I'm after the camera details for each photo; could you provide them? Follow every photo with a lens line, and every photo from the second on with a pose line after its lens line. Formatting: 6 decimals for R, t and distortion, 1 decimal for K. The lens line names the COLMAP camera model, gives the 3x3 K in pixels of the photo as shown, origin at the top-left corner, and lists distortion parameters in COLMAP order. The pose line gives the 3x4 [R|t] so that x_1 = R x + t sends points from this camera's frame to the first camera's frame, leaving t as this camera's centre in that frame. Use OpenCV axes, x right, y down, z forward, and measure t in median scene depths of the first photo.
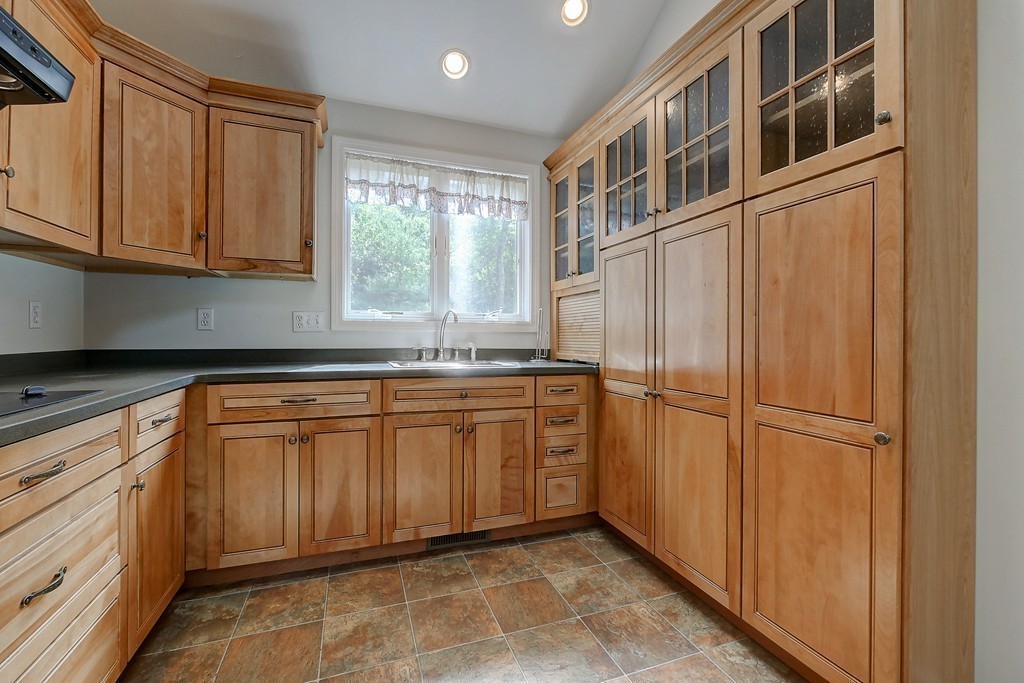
lens RADIAL K [[441.0, 0, 512.7], [0, 441.0, 339.6], [0, 0, 1]] dist [-0.003178, -0.000637]
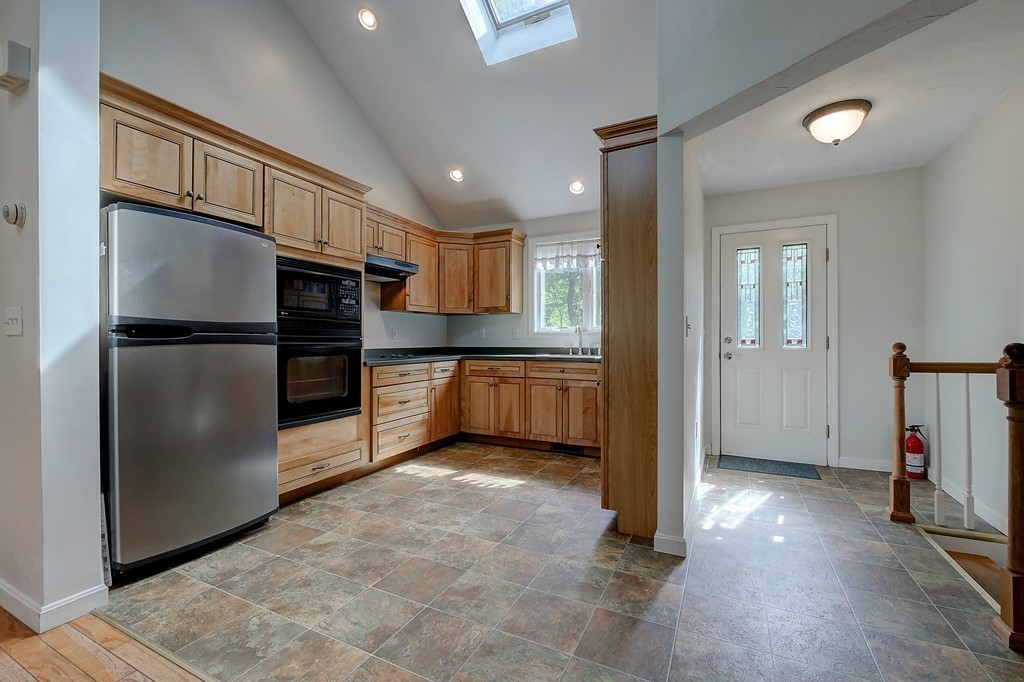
lens RADIAL K [[441.0, 0, 506.2], [0, 441.0, 340.5], [0, 0, 1]] dist [-0.003178, -0.000637]
pose [[0.685484, -0.005304, -0.728069, 1.202297], [-0.000524, 0.999970, -0.007779, 0.008188], [0.728088, 0.005714, 0.685460, -0.530270]]
